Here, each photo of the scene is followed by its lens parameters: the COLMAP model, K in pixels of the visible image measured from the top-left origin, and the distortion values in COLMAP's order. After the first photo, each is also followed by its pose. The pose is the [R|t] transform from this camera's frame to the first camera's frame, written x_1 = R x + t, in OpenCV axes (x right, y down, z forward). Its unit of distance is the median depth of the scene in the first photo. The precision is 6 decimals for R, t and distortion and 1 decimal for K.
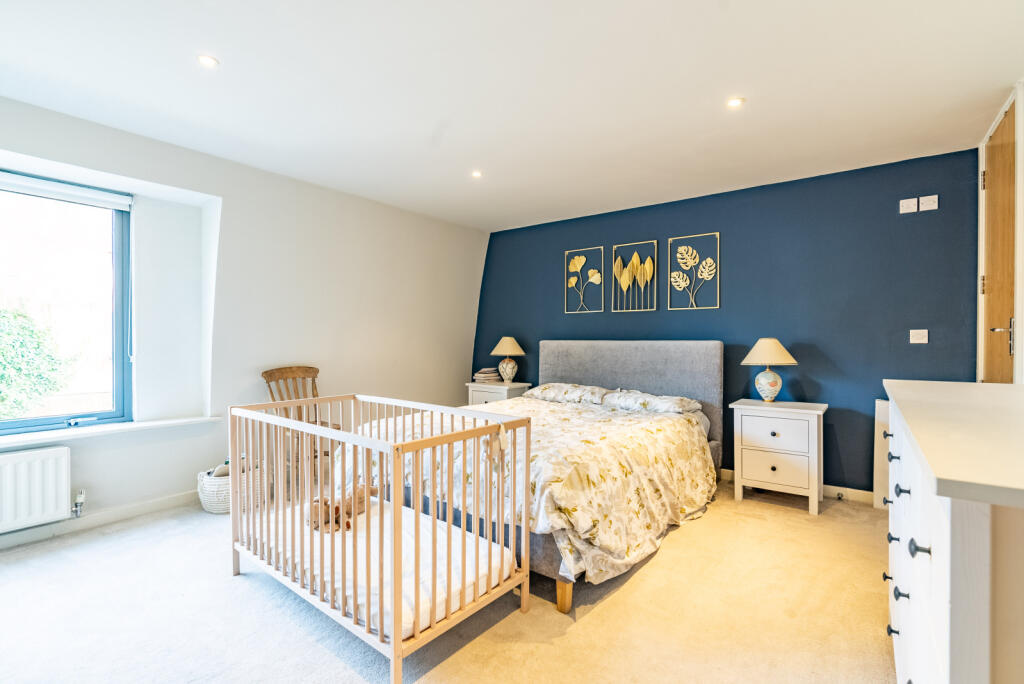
lens RADIAL K [[475.0, 0, 512.0], [0, 475.0, 342.0], [0, 0, 1]] dist [0.000852, -0.000280]
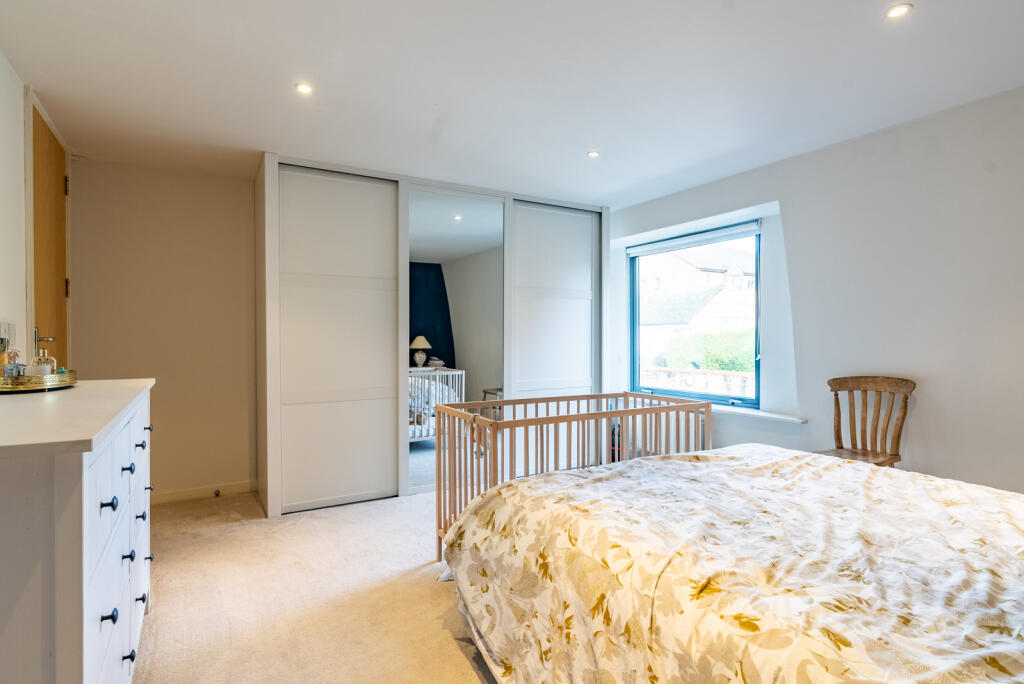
lens RADIAL K [[508.4, 0, 512.0], [0, 508.4, 342.0], [0, 0, 1]] dist [0.000616, 0.000075]
pose [[-0.358422, -0.001412, -0.933559, 0.612934], [-0.012941, 0.999910, 0.003456, 0.001378], [0.933470, 0.013320, -0.358408, 0.881482]]
